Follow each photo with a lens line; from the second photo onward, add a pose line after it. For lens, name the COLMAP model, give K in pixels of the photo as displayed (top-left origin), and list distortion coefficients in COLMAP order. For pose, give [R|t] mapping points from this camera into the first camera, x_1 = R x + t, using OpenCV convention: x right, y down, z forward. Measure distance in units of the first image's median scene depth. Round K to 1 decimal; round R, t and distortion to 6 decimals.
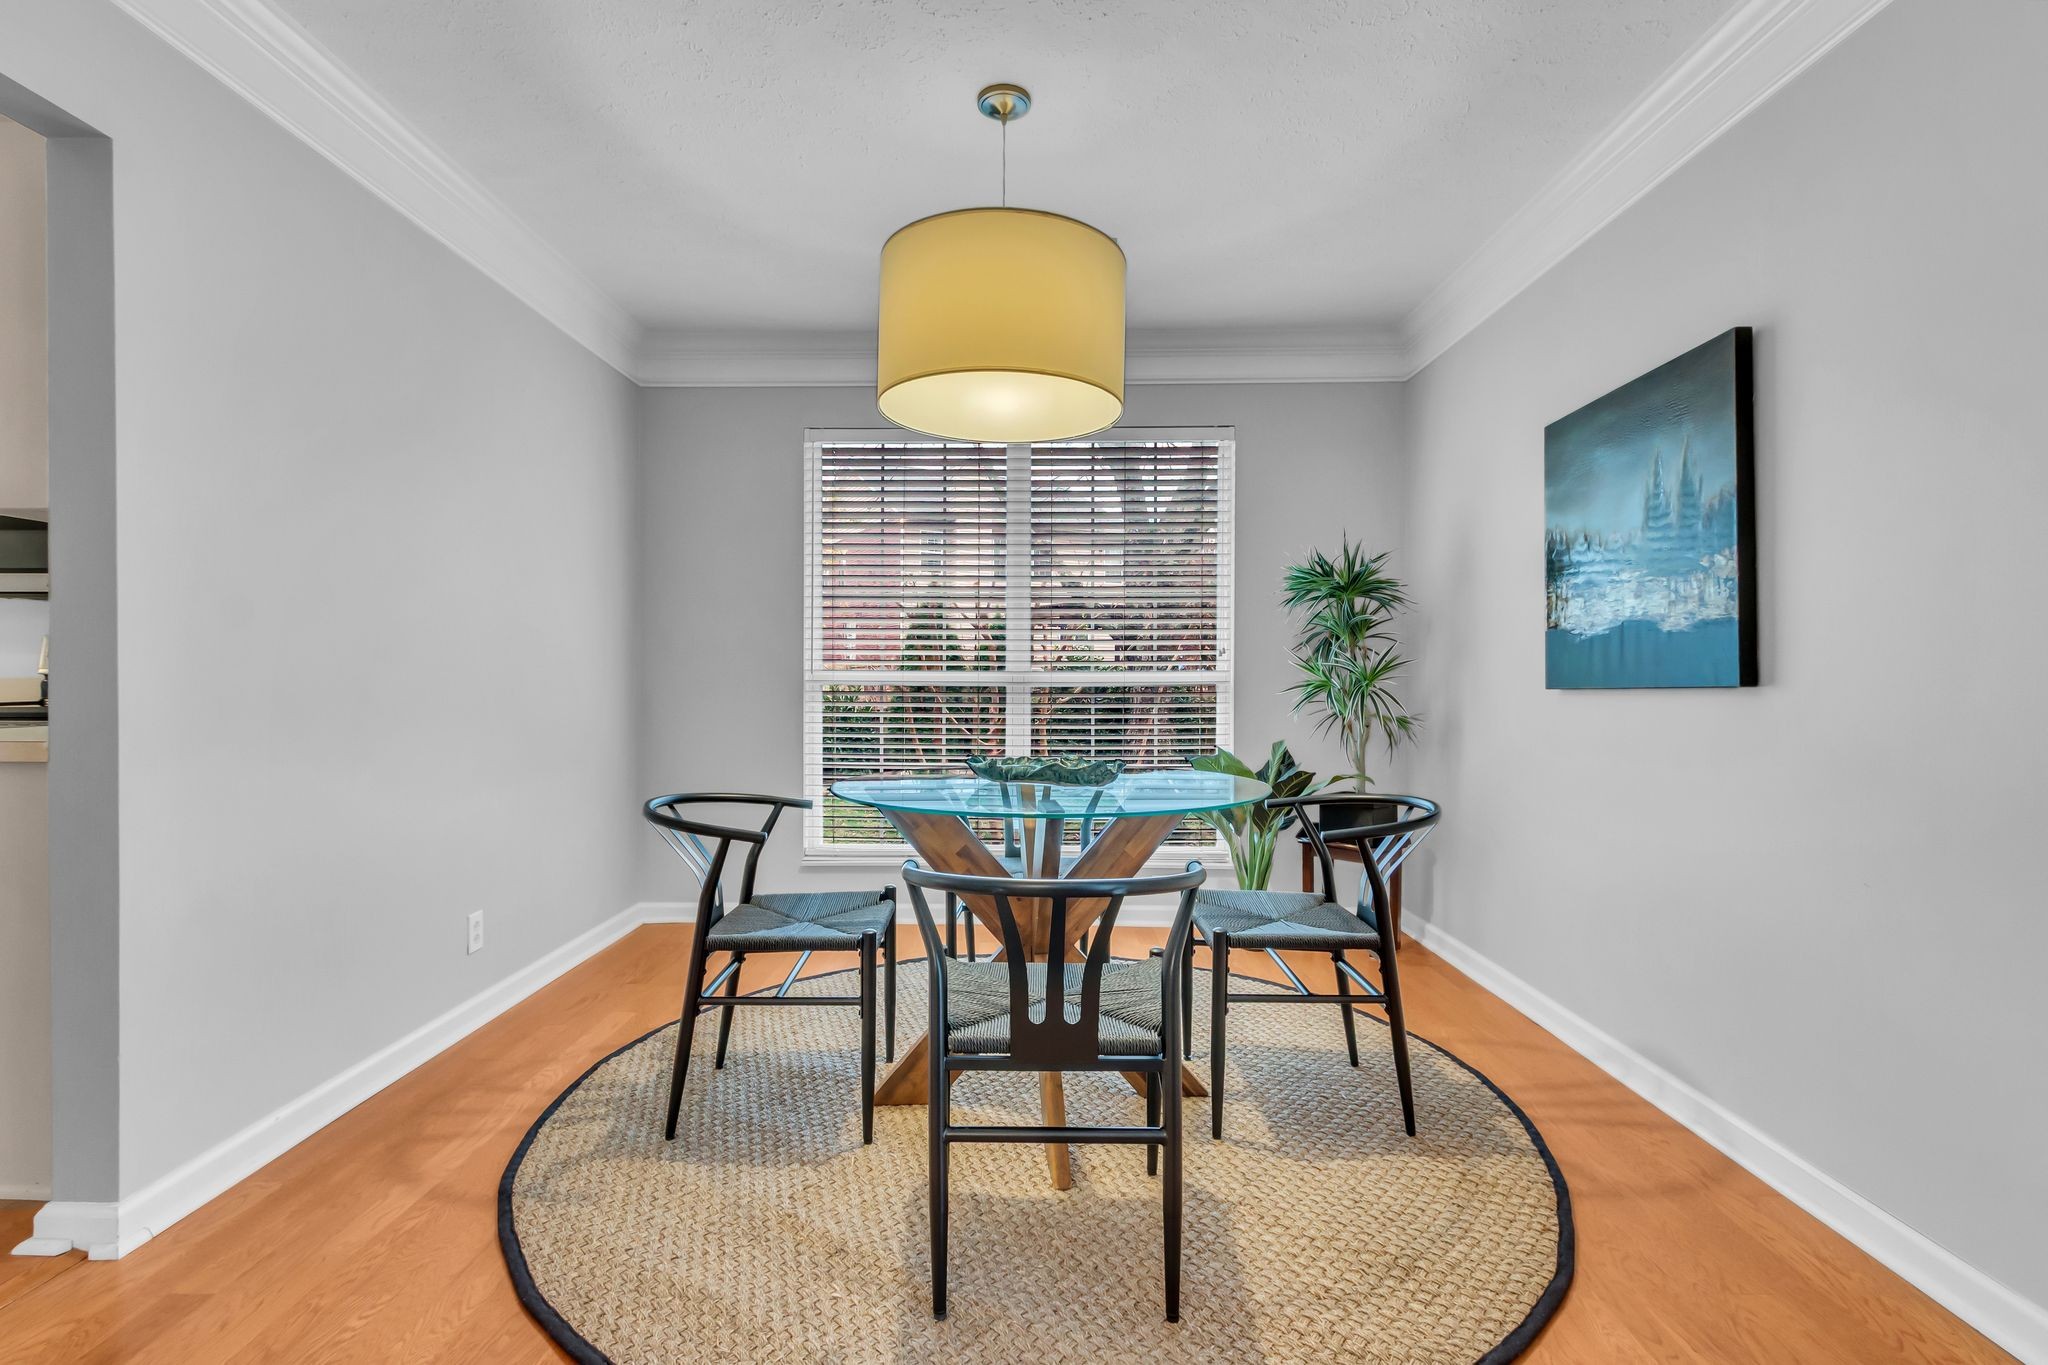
lens RADIAL K [[947.6, 0, 1024.0], [0, 947.6, 682.5], [0, 0, 1]] dist [0.007929, -0.000252]
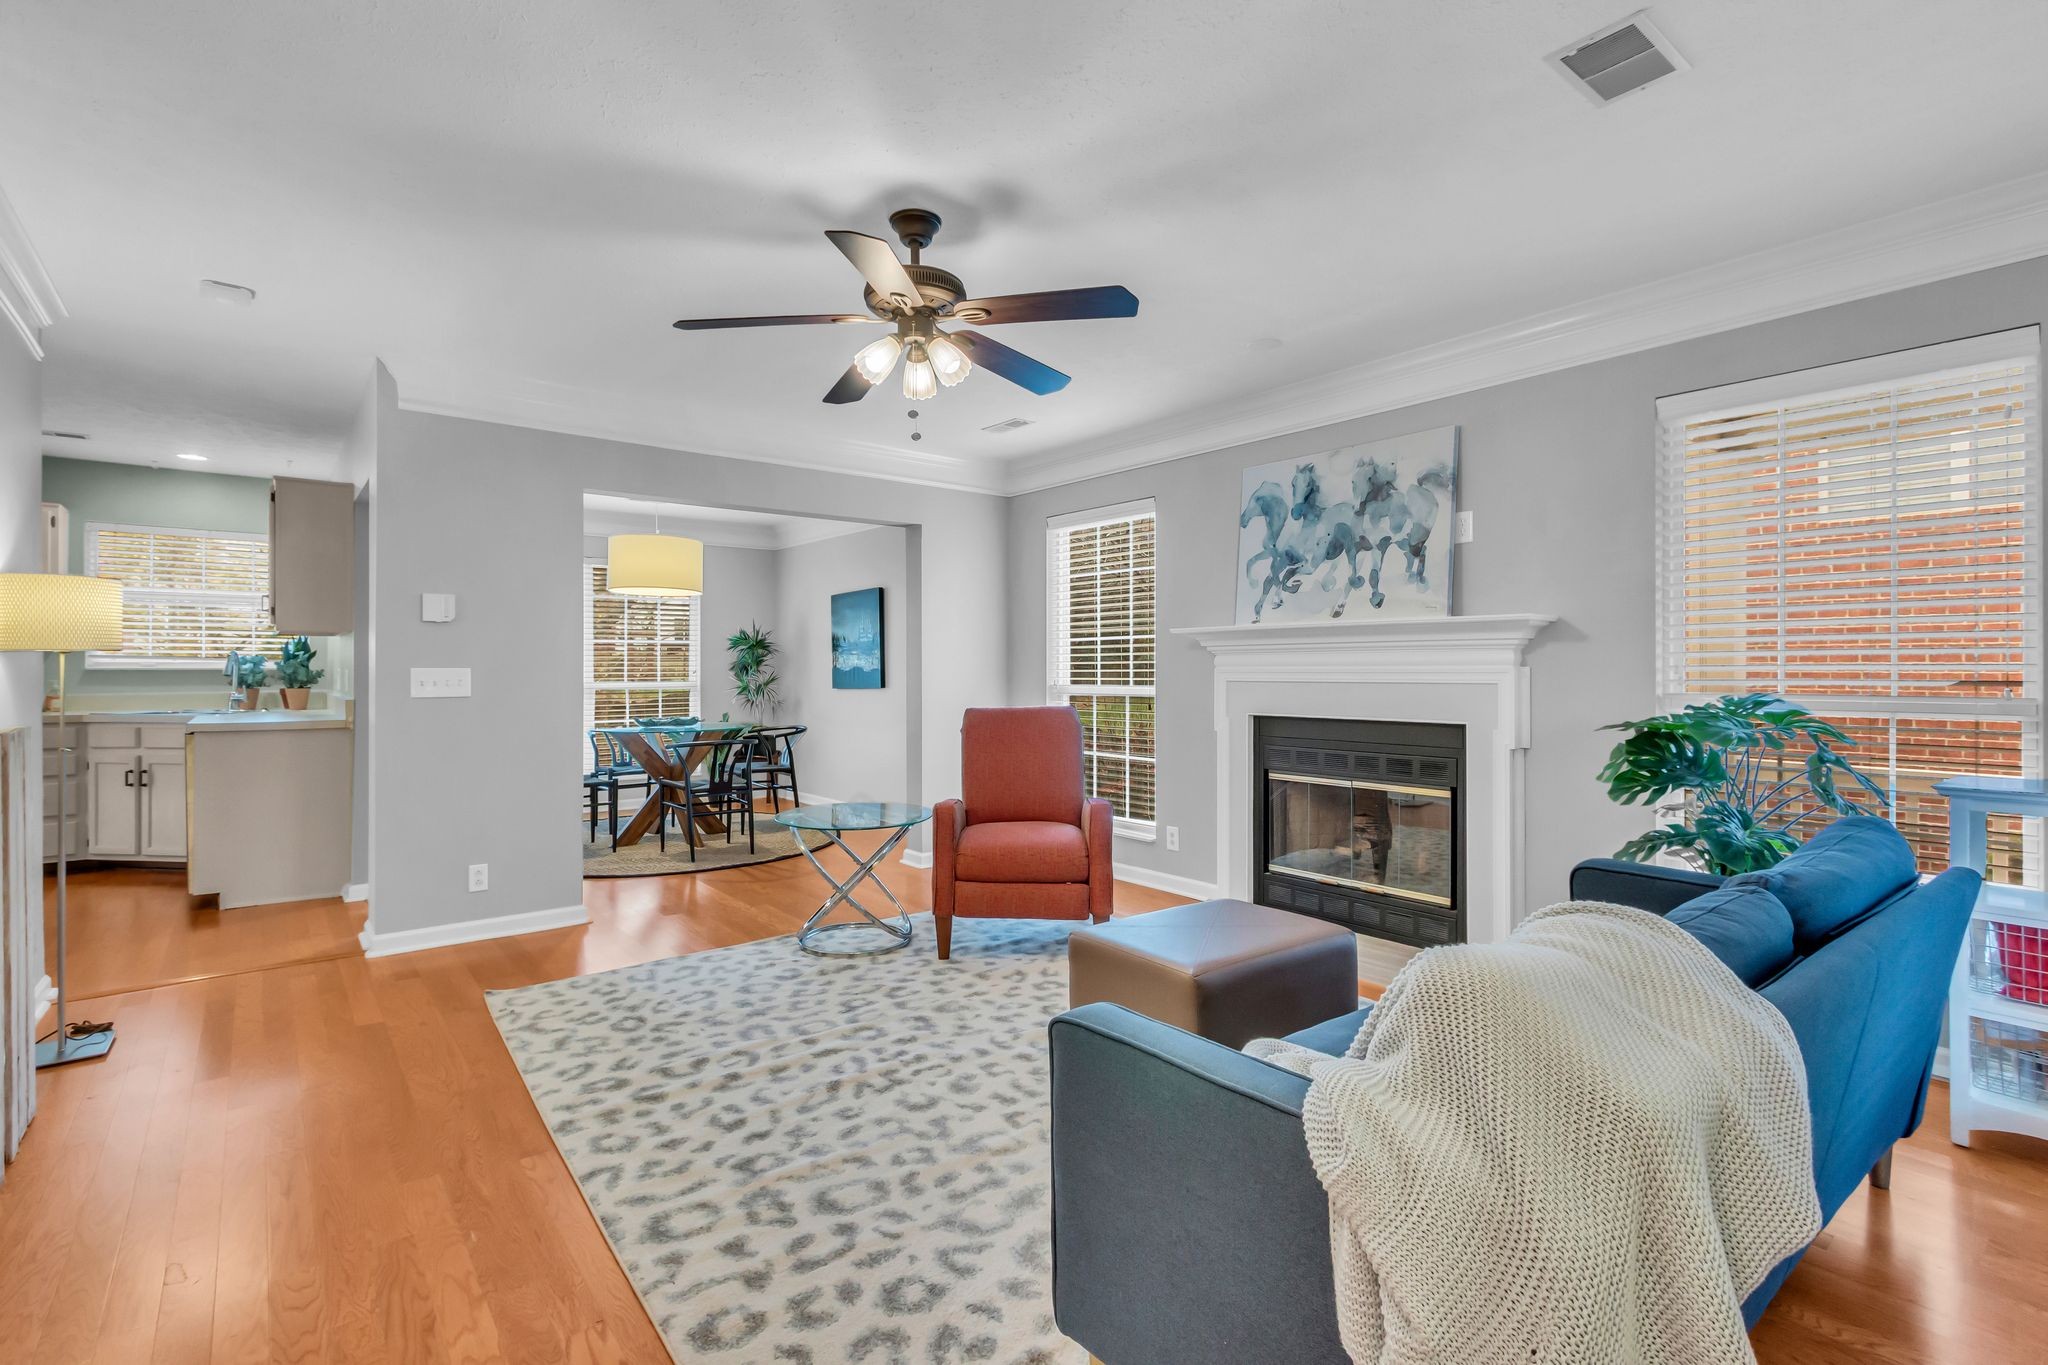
lens RADIAL K [[947.6, 0, 1024.0], [0, 947.6, 682.5], [0, 0, 1]] dist [0.007929, -0.000252]
pose [[0.757300, -0.018028, 0.652819, -0.931552], [0.012306, 0.999835, 0.013336, -0.043532], [-0.652952, -0.002066, 0.757397, -1.630807]]
